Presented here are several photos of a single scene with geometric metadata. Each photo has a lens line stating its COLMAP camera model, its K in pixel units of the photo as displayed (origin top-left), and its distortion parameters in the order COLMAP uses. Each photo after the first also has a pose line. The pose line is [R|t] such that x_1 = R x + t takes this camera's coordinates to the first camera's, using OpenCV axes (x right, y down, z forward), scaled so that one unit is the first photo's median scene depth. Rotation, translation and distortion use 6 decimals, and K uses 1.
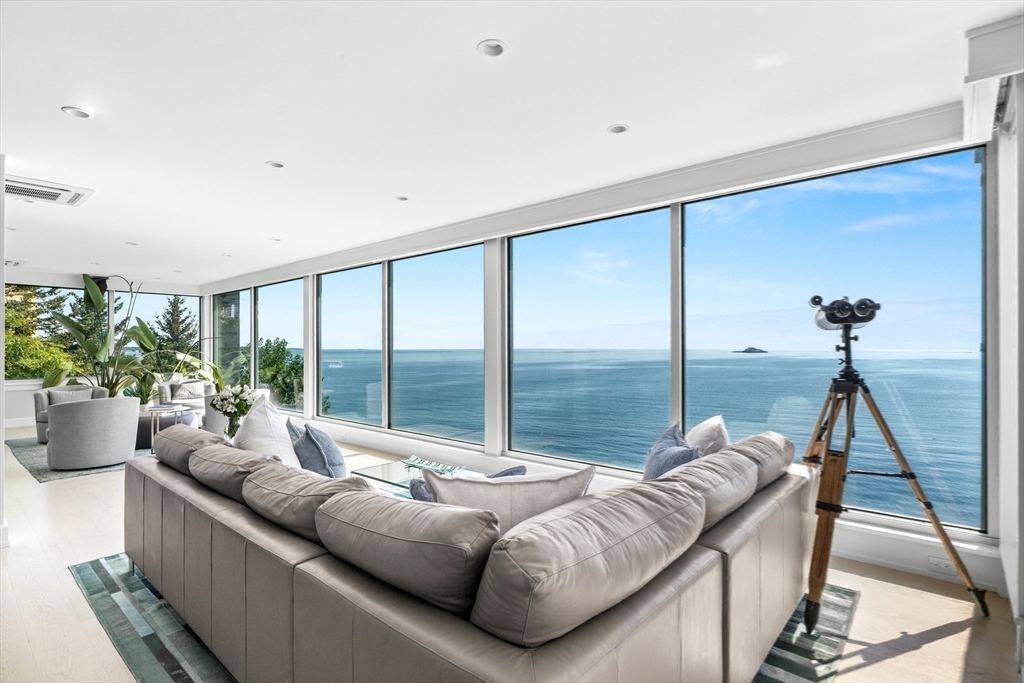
lens RADIAL K [[497.3, 0, 520.6], [0, 497.3, 344.7], [0, 0, 1]] dist [-0.005711, -0.000855]
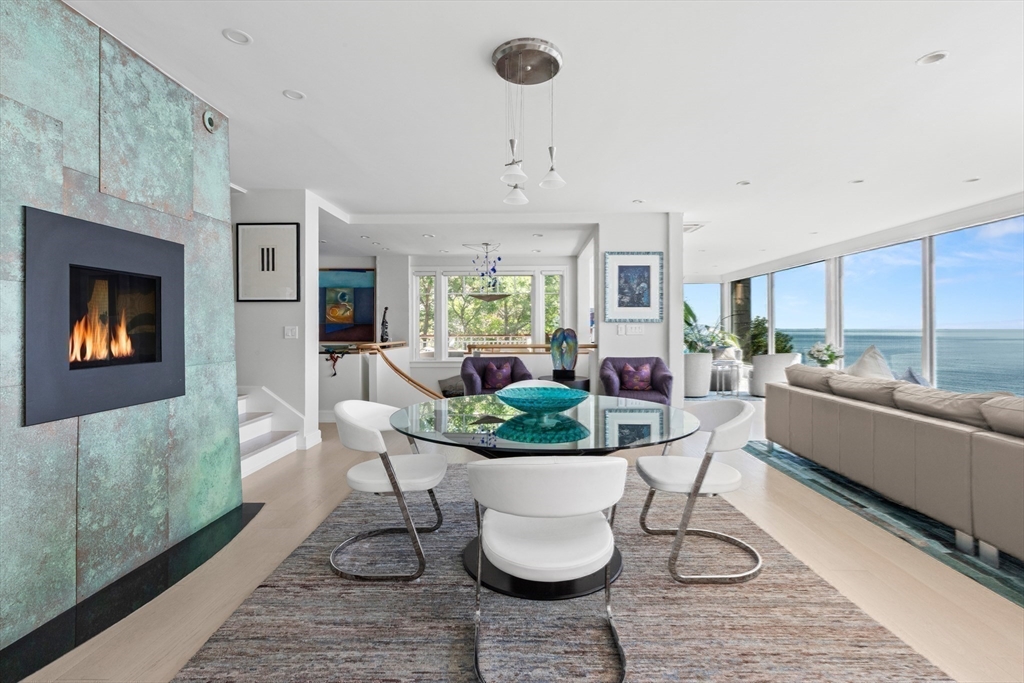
lens RADIAL K [[474.2, 0, 530.4], [0, 474.2, 324.8], [0, 0, 1]] dist [0.016061, 0.000116]
pose [[0.646199, 0.004453, -0.763156, -0.026620], [-0.004247, 0.999988, 0.002239, 0.011726], [0.763157, 0.001794, 0.646211, -0.195914]]
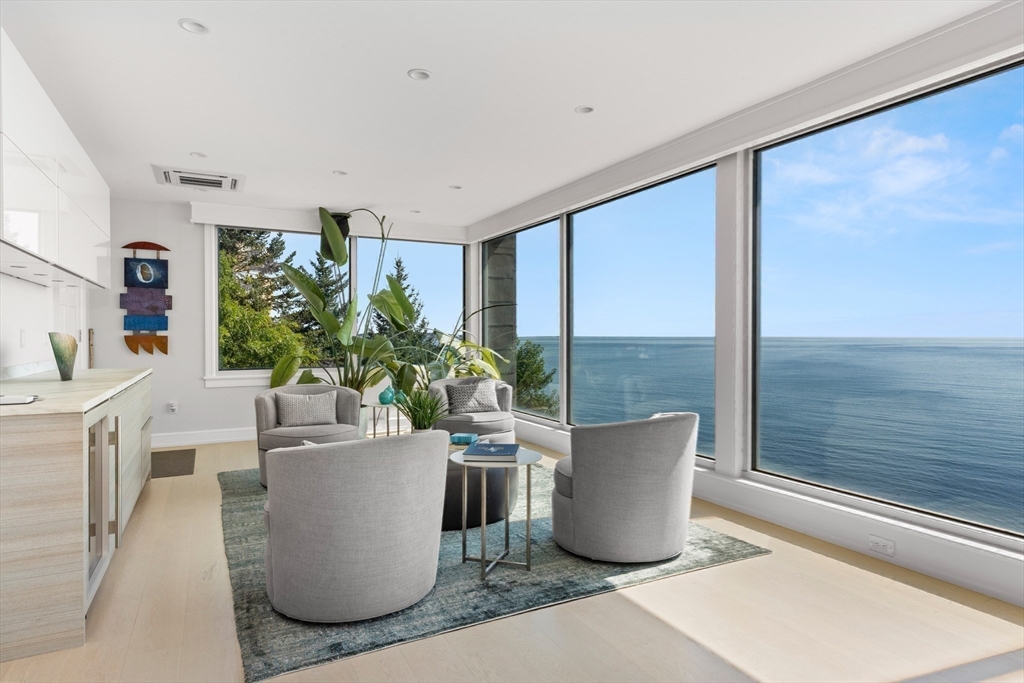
lens RADIAL K [[583.7, 0, 507.1], [0, 583.7, 340.0], [0, 0, 1]] dist [0.000669, -0.000172]
pose [[0.922340, 0.007323, -0.386310, -0.335326], [-0.002756, 0.999920, 0.012373, 0.017085], [0.386369, -0.010347, 0.922286, 0.360184]]
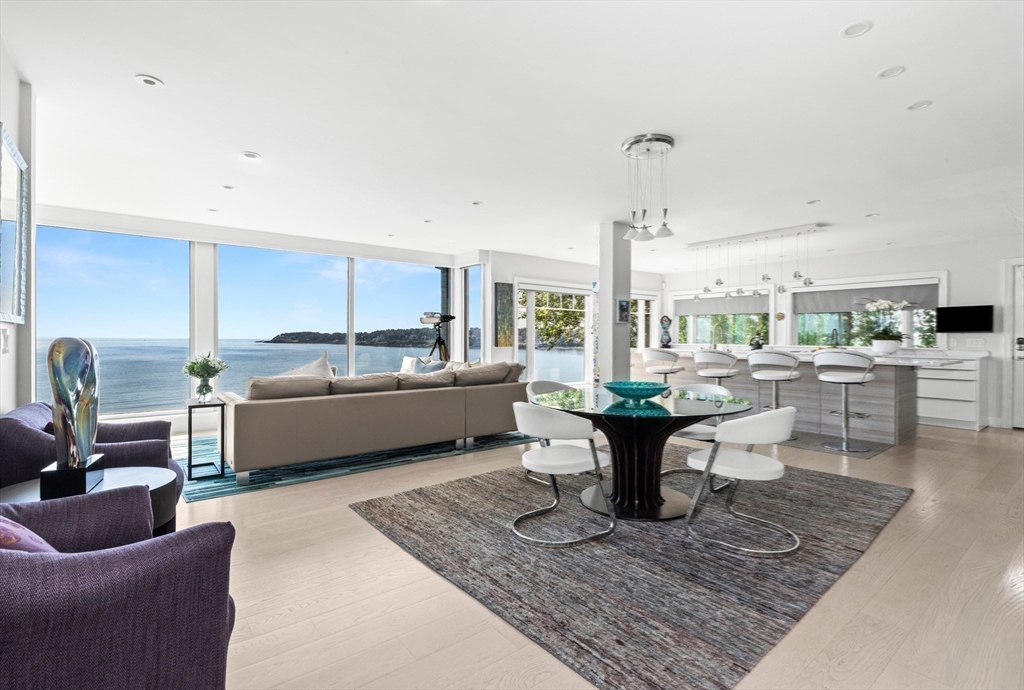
lens RADIAL K [[507.2, 0, 514.9], [0, 507.2, 339.5], [0, 0, 1]] dist [-0.031245, -0.000430]
pose [[0.170311, 0.000180, 0.985390, -7.602808], [-0.012641, 0.999918, 0.002002, 0.132640], [-0.985309, -0.012797, 0.170300, 2.409178]]
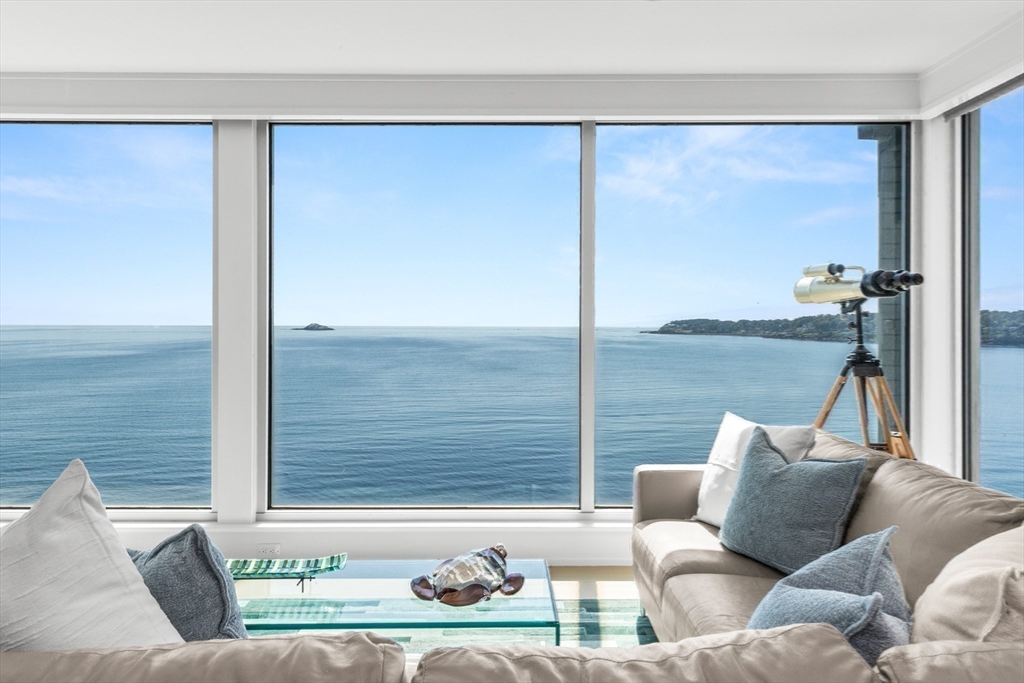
lens RADIAL K [[670.4, 0, 505.7], [0, 670.4, 316.6], [0, 0, 1]] dist [0.021220, -0.000950]
pose [[0.763905, 0.010701, 0.645240, -3.970569], [-0.007944, 0.999943, -0.007180, 0.035924], [-0.645280, 0.000359, 0.763946, 3.409863]]
